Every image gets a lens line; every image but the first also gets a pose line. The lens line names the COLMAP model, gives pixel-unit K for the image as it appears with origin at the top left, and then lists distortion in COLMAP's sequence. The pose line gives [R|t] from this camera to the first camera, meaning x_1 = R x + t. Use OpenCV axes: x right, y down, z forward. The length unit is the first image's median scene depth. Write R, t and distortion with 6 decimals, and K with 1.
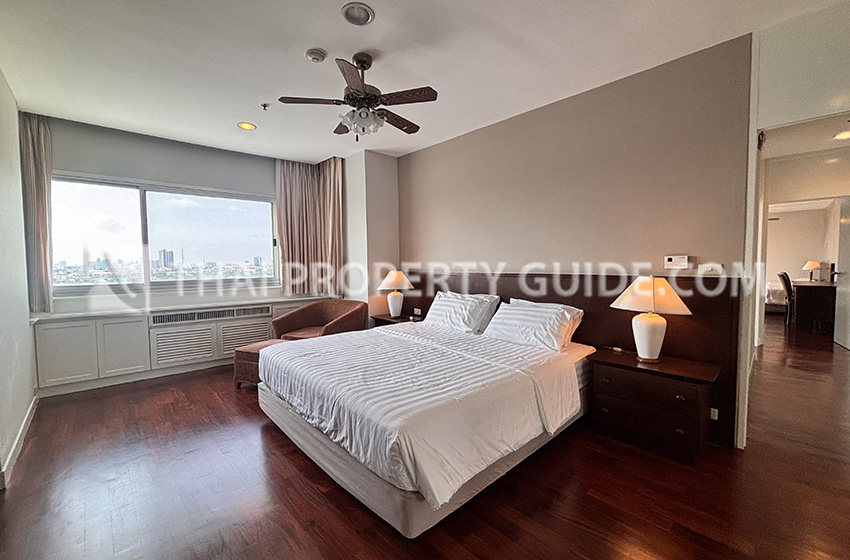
lens RADIAL K [[342.6, 0, 420.5], [0, 342.6, 281.1], [0, 0, 1]] dist [0.002024, -0.000079]
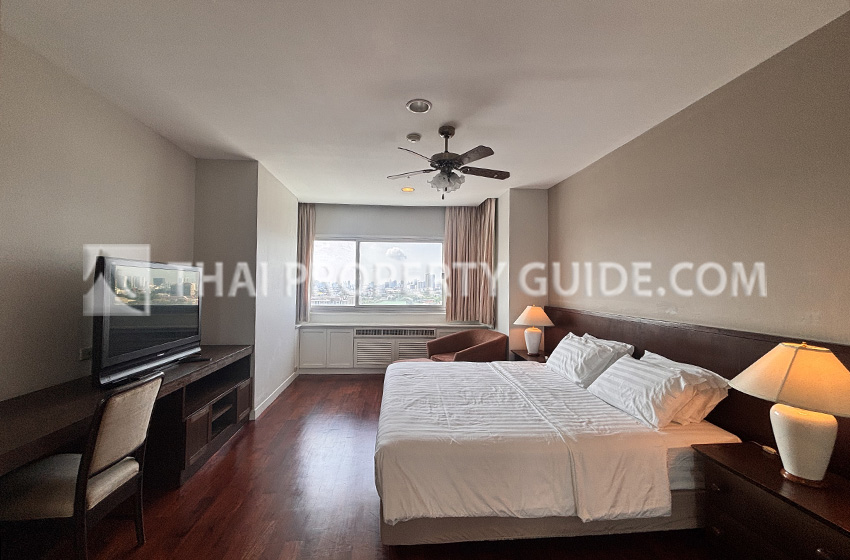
lens RADIAL K [[349.8, 0, 428.6], [0, 349.8, 277.1], [0, 0, 1]] dist [-0.002404, -0.000169]
pose [[0.791354, 0.004138, -0.611344, 0.453892], [-0.049733, 0.997099, -0.057628, -0.060819], [0.609332, 0.076008, 0.789264, 0.040062]]
